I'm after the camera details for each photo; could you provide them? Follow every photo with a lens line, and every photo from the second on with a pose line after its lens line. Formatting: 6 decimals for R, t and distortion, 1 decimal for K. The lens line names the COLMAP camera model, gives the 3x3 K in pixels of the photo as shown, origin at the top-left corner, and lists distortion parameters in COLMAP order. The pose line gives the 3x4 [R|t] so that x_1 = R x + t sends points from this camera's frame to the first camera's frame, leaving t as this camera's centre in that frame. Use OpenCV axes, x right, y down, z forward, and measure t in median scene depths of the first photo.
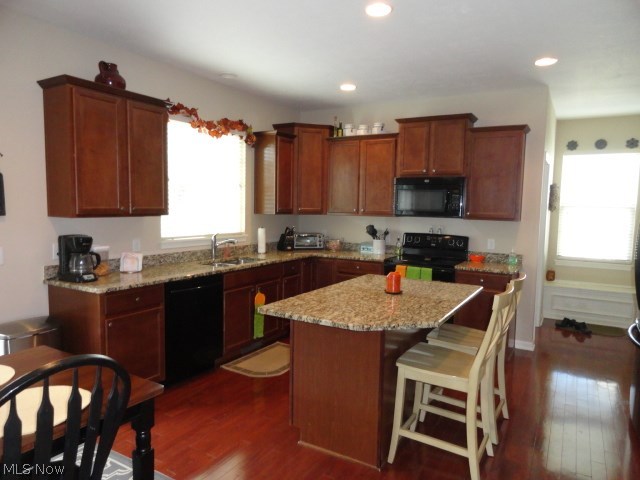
lens RADIAL K [[441.2, 0, 319.4], [0, 441.2, 243.0], [0, 0, 1]] dist [0.007475, 0.001379]
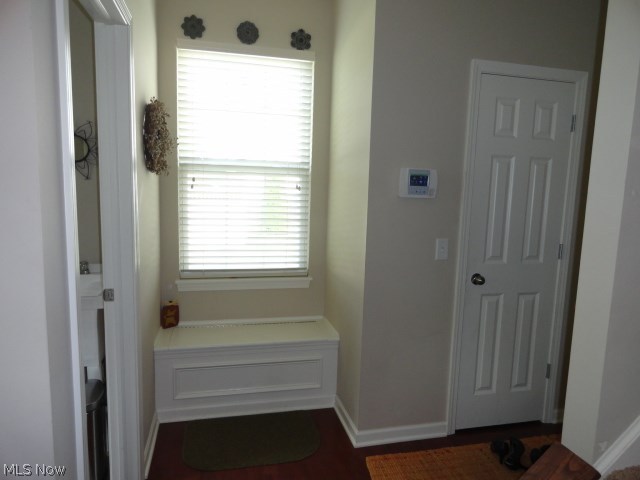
lens RADIAL K [[441.2, 0, 320.0], [0, 441.2, 241.4], [0, 0, 1]] dist [0.007475, 0.001379]
pose [[0.715510, -0.082783, 0.693681, 0.315853], [0.044093, 0.996326, 0.073419, -0.029256], [-0.697210, -0.021946, 0.716531, 0.552397]]
